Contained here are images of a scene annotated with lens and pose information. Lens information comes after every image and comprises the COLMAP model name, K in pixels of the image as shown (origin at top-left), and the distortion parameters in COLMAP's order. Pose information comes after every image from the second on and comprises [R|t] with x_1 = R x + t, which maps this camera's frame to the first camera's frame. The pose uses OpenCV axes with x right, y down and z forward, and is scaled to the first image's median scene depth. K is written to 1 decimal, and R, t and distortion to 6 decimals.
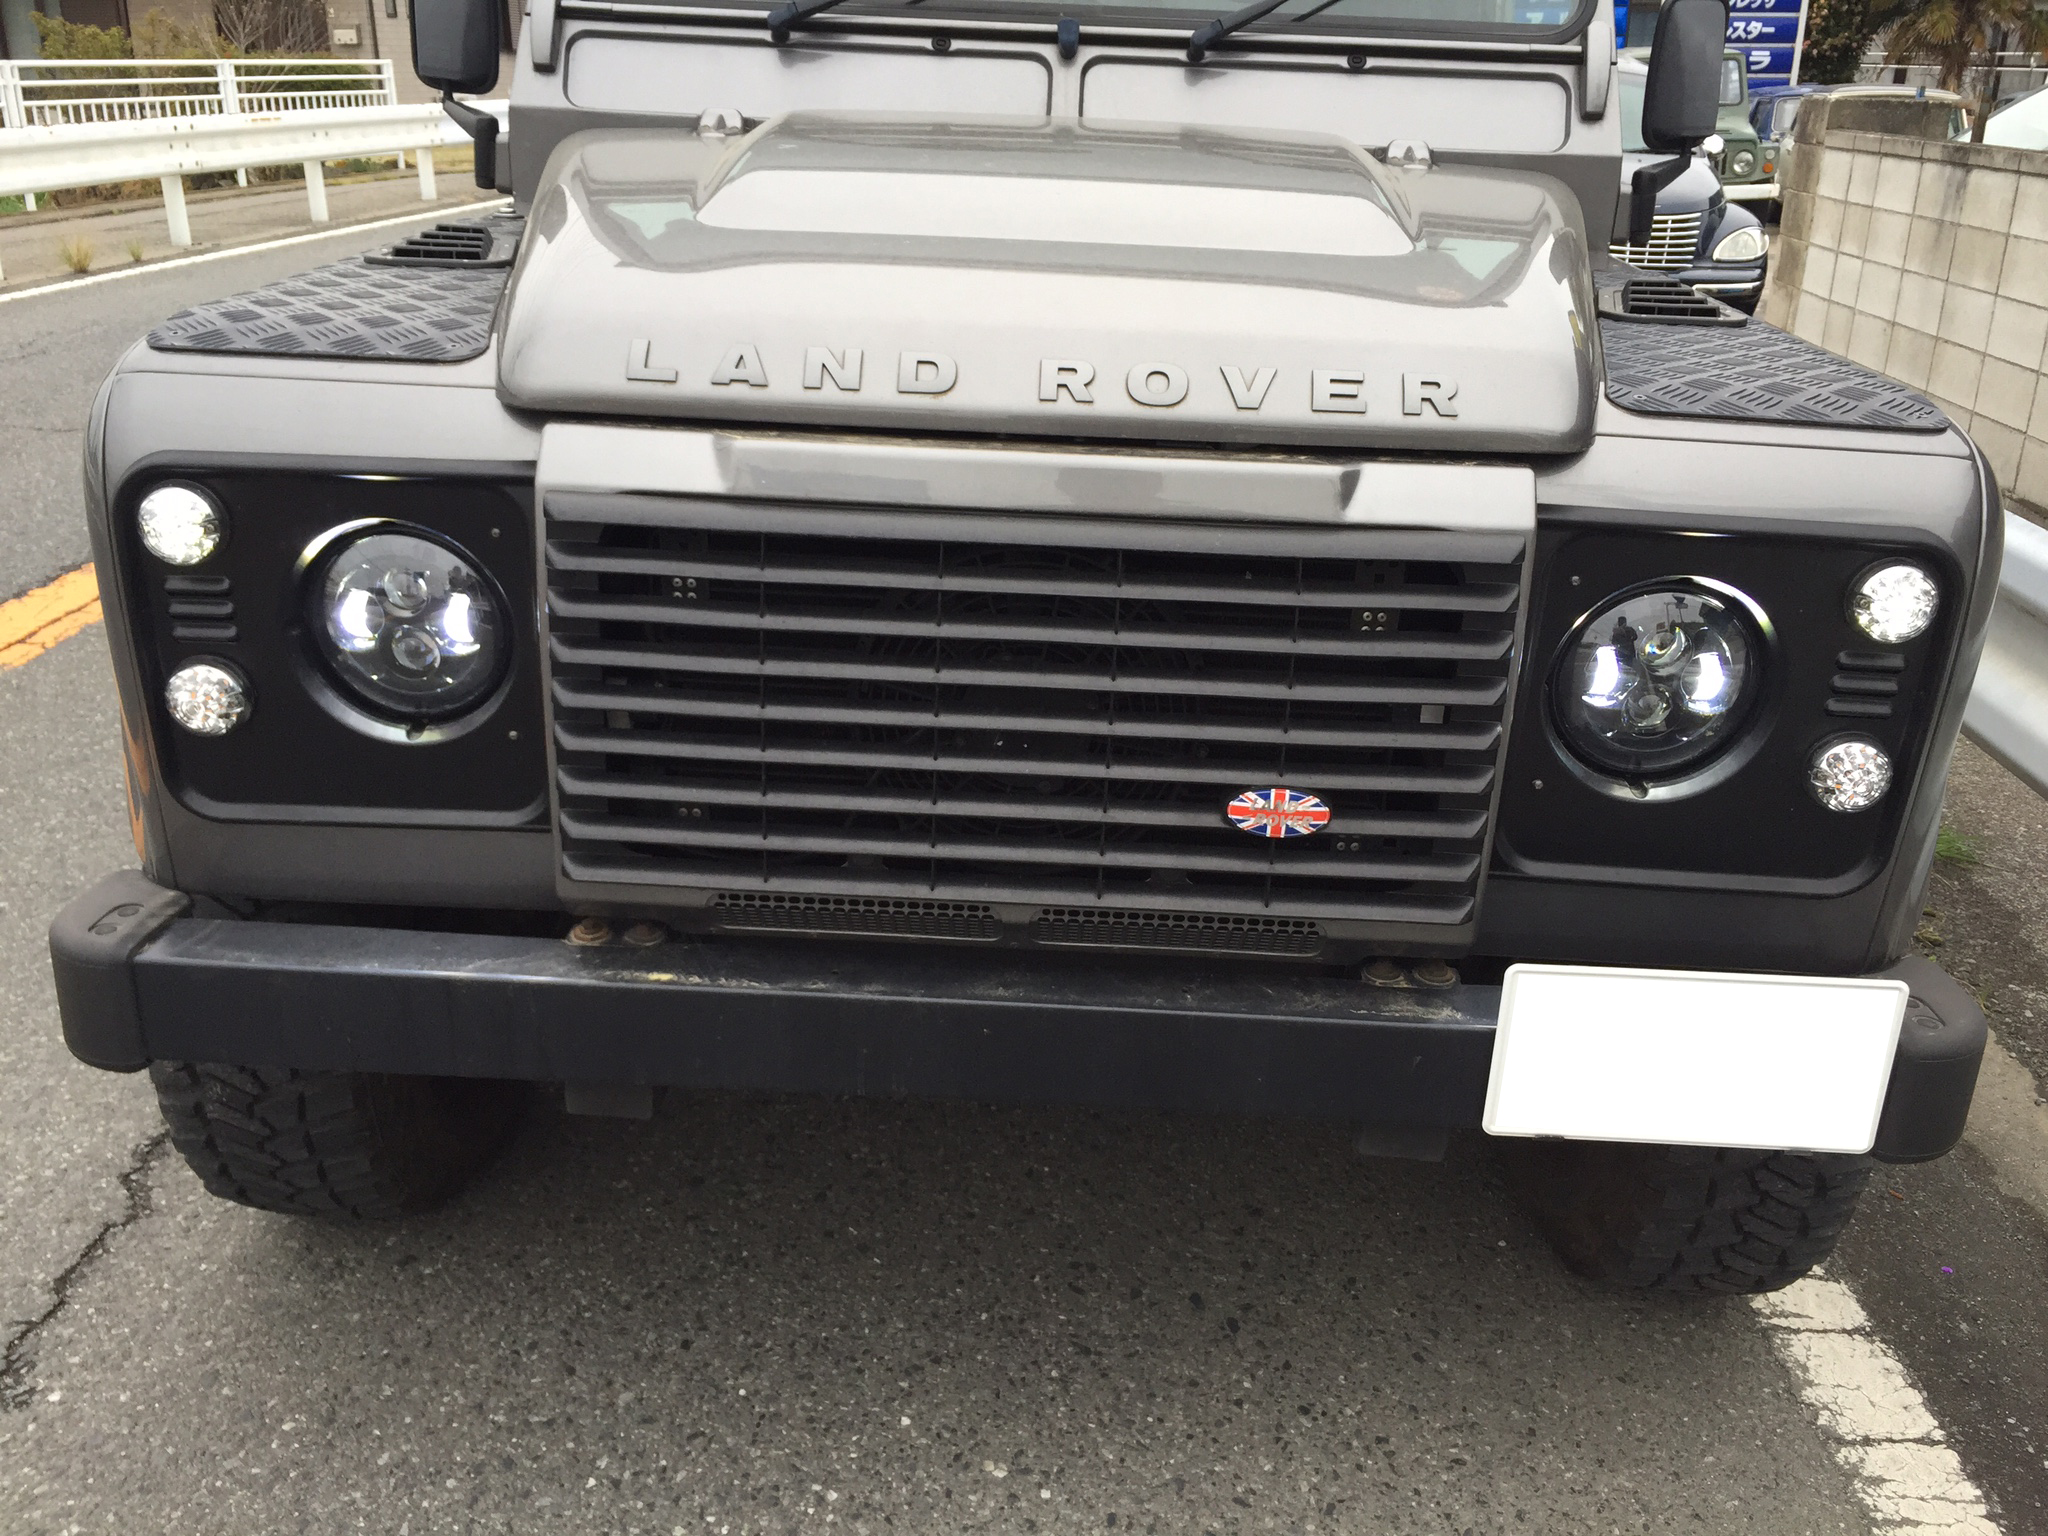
lens RADIAL K [[1729.4, 0, 1023.6], [0, 1729.4, 843.3], [0, 0, 1]] dist [0.070794, -0.096914]
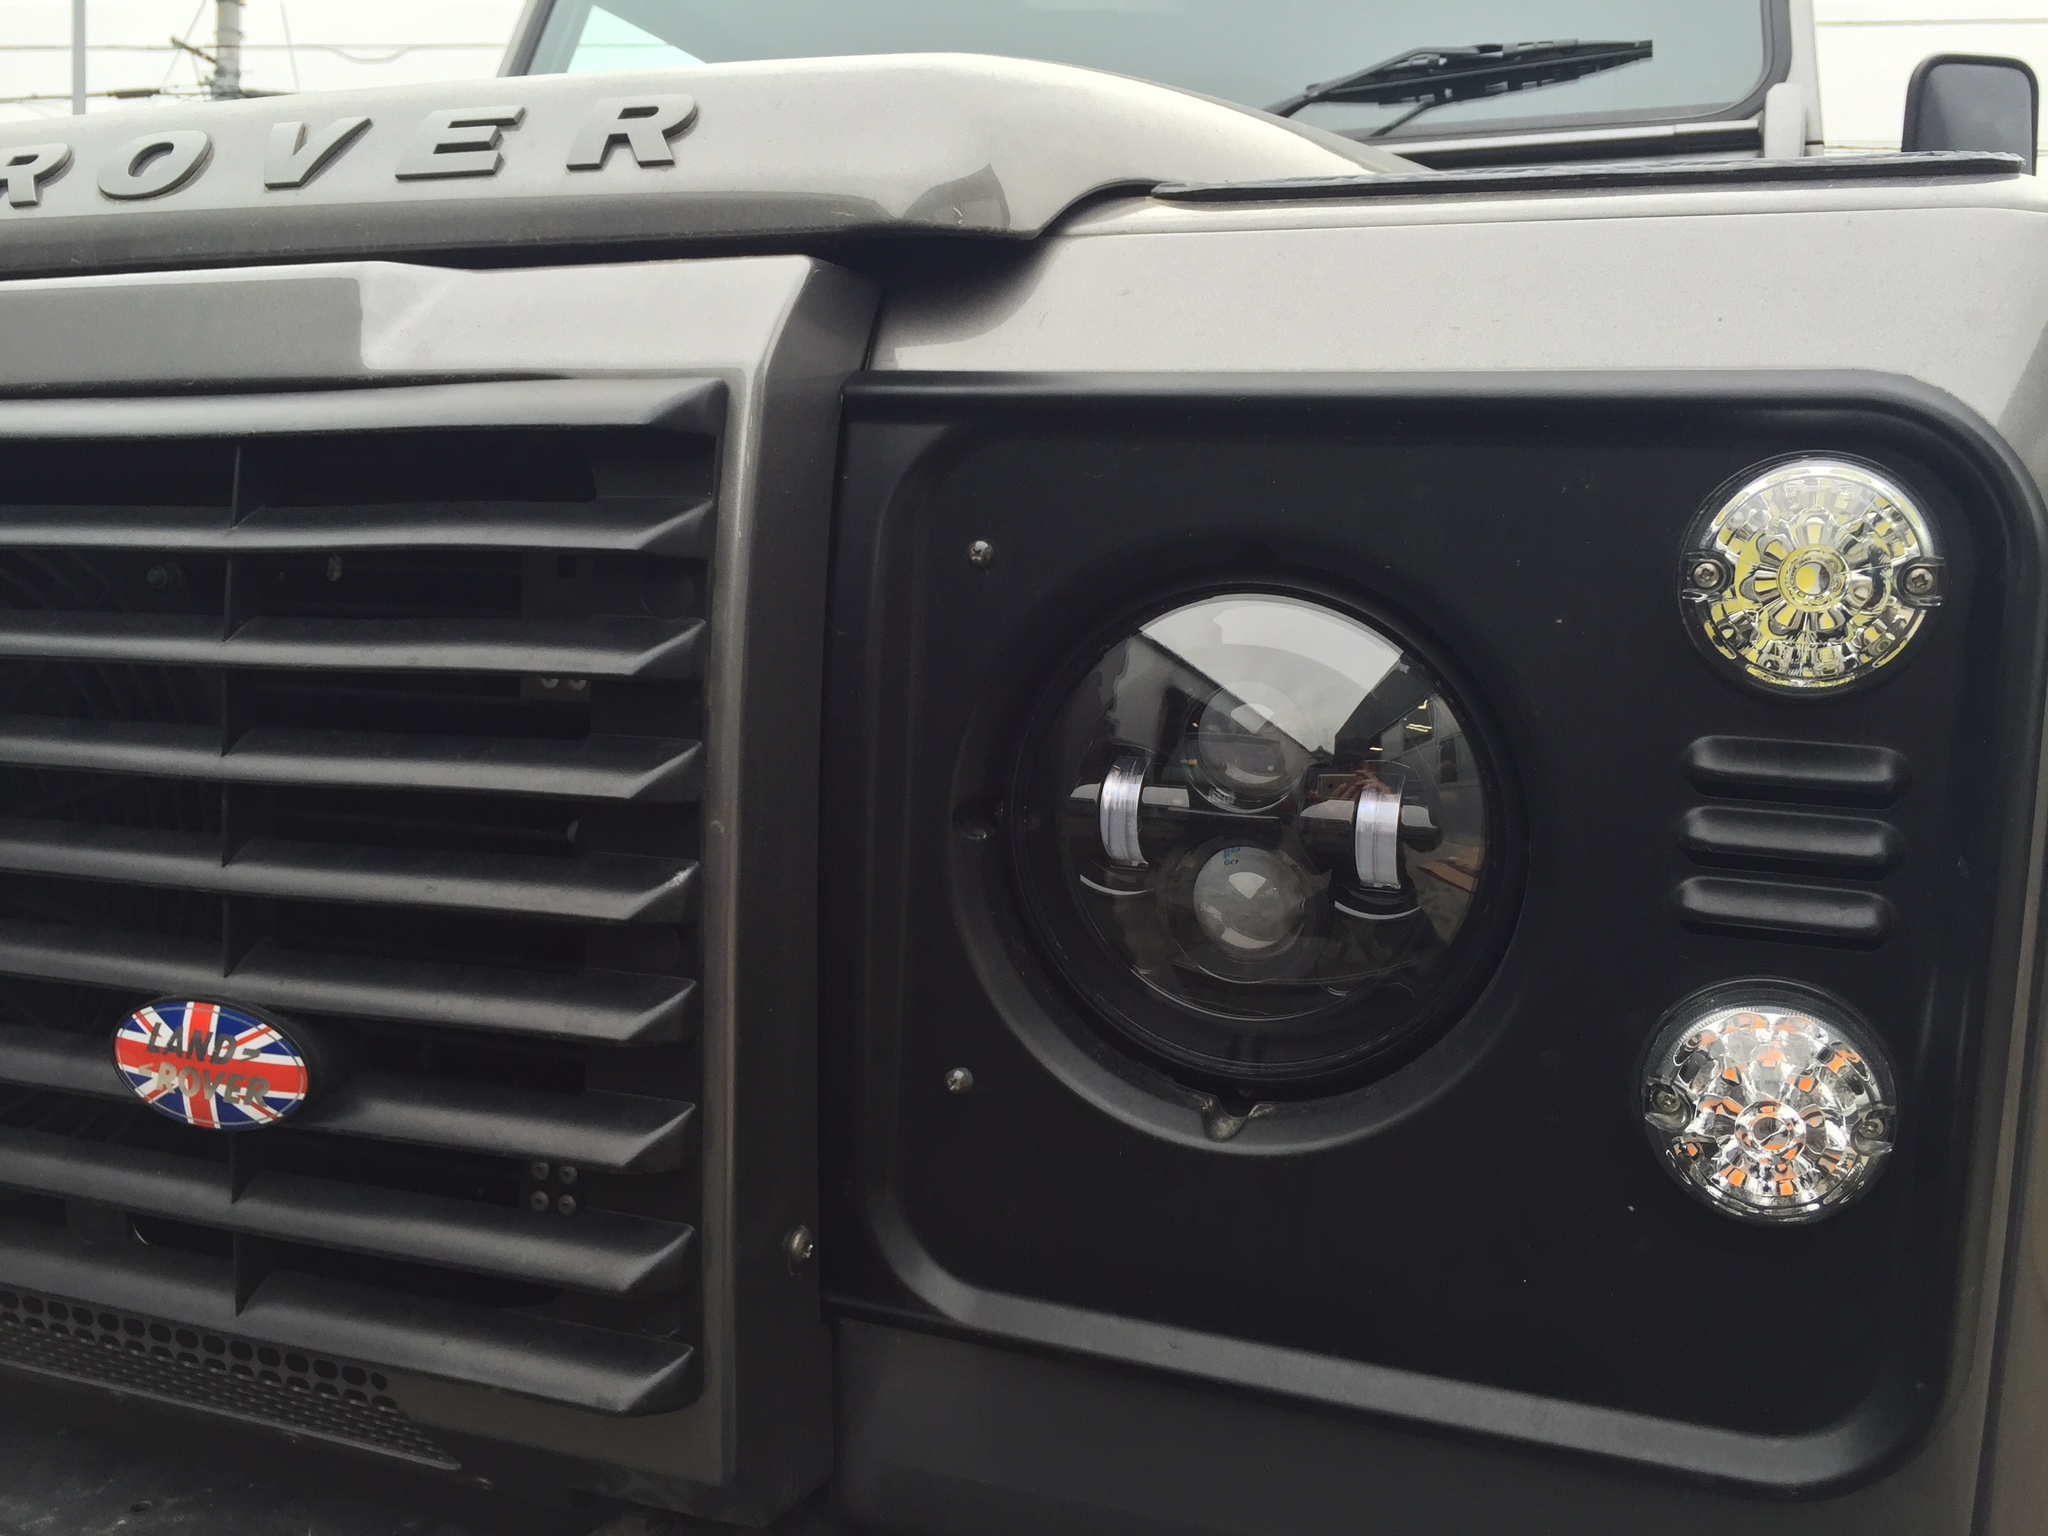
lens RADIAL K [[1729.4, 0, 1023.6], [0, 1729.4, 843.3], [0, 0, 1]] dist [0.070794, -0.096914]
pose [[0.944901, 0.028350, -0.326125, 0.465183], [-0.121492, 0.955461, -0.268948, 0.020470], [0.303975, 0.293751, 0.906261, 0.666181]]
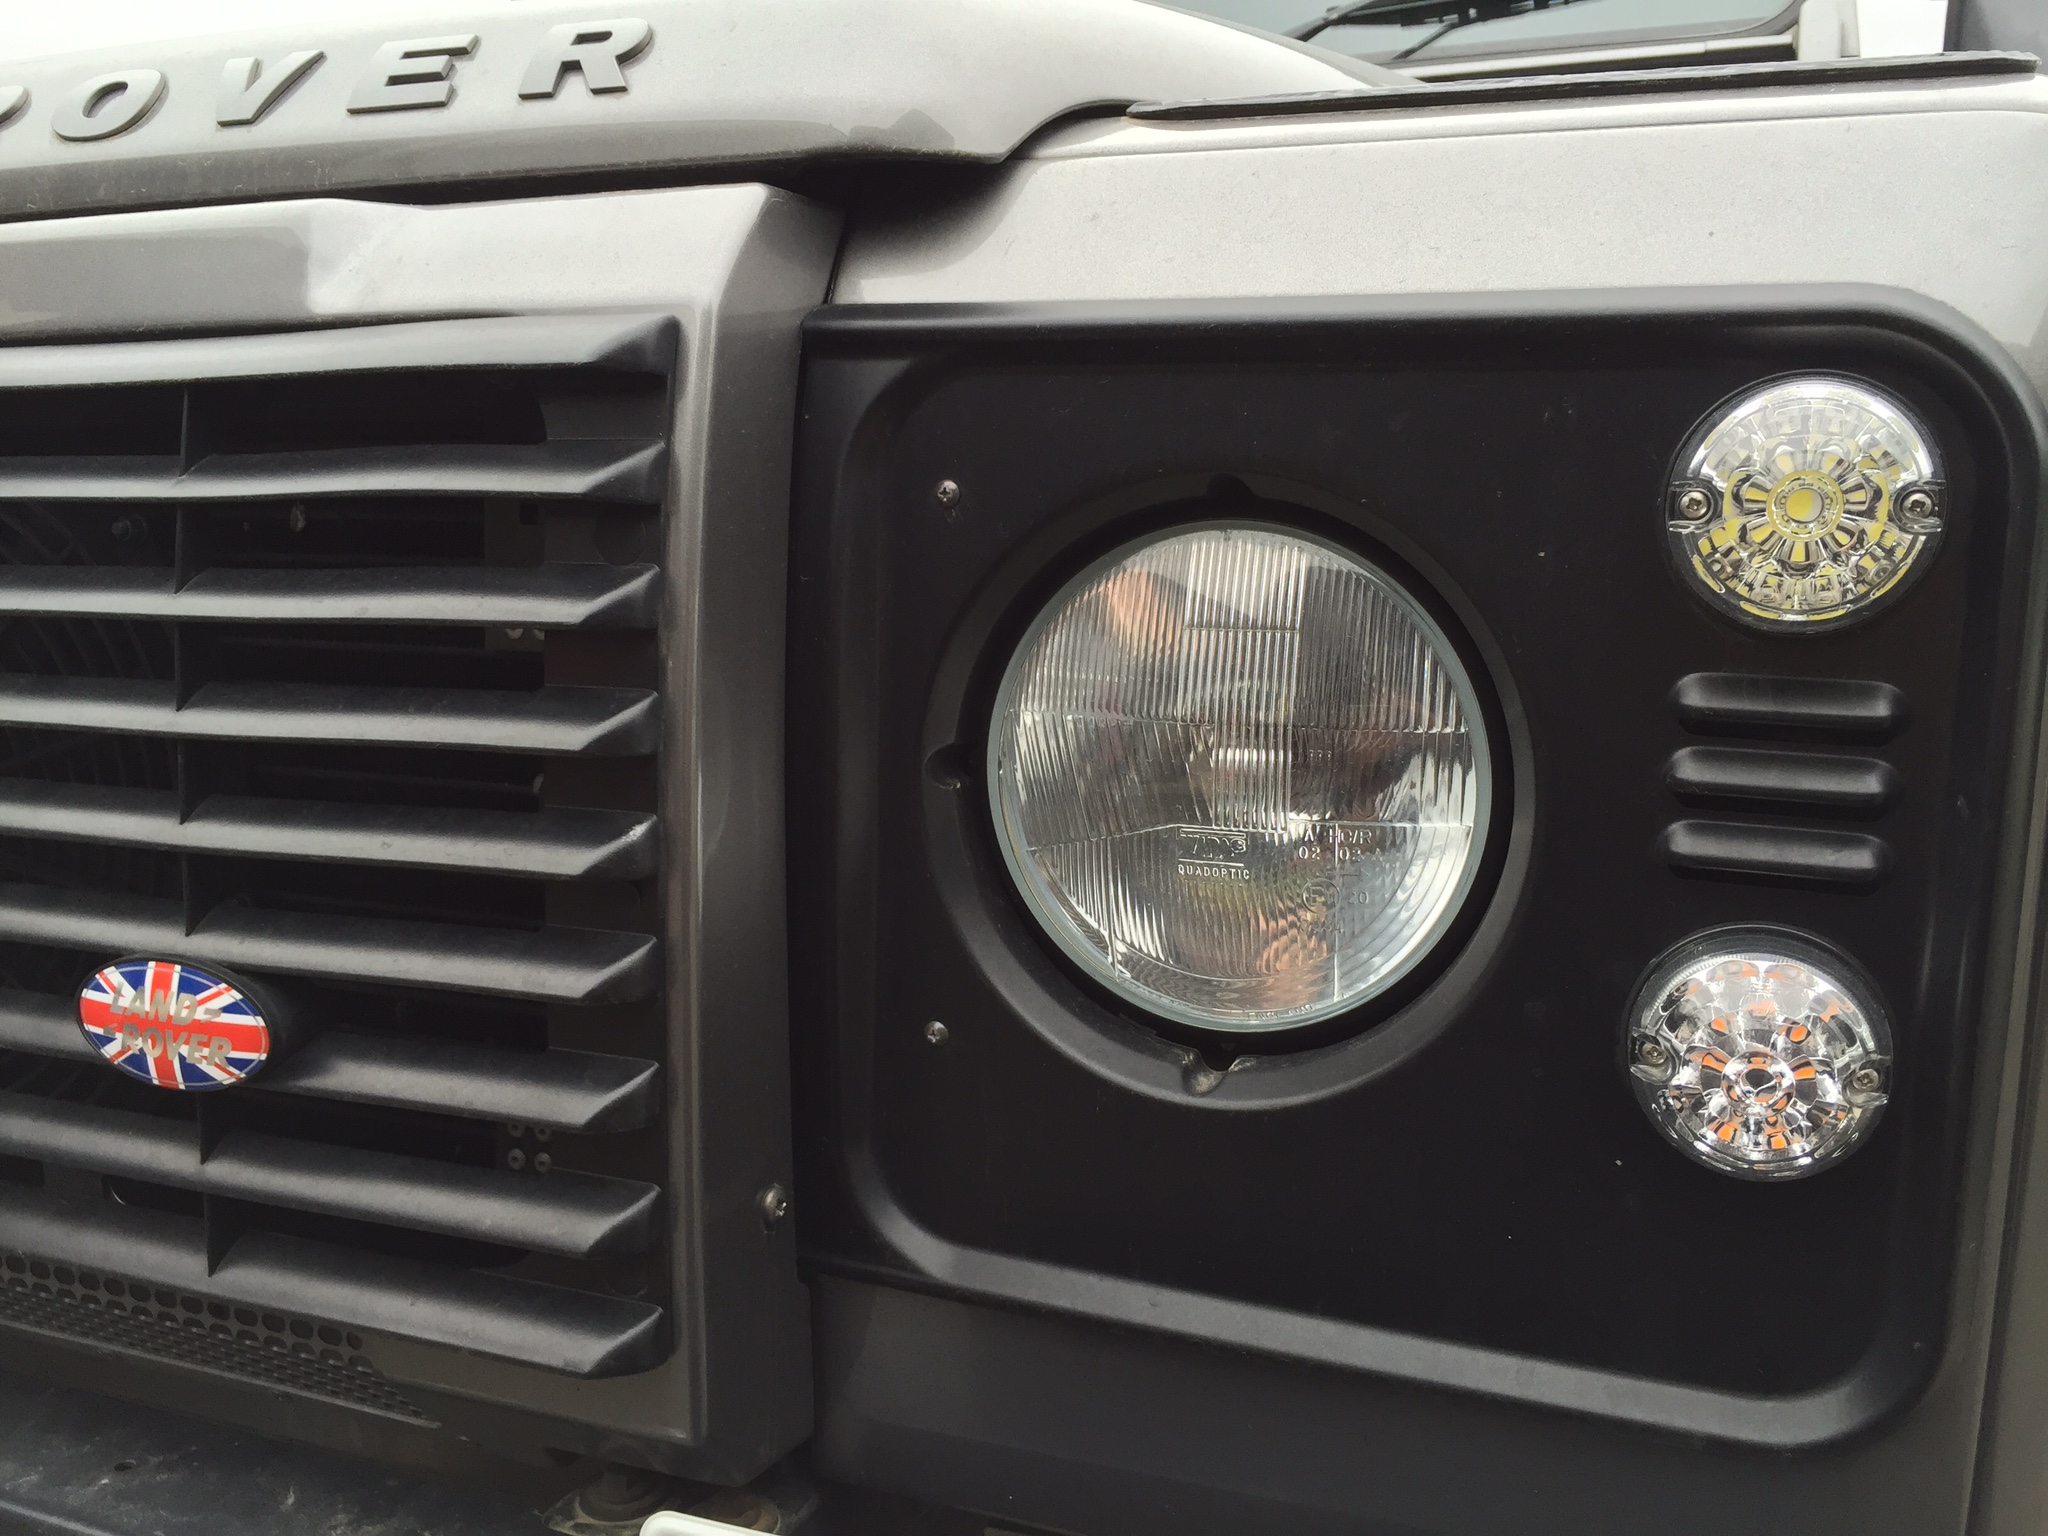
lens RADIAL K [[1729.4, 0, 1023.6], [0, 1729.4, 843.3], [0, 0, 1]] dist [0.070794, -0.096914]
pose [[0.937941, 0.029269, -0.345558, 0.475901], [-0.117180, 0.964574, -0.236359, 0.014959], [0.326399, 0.262183, 0.908143, 0.681039]]
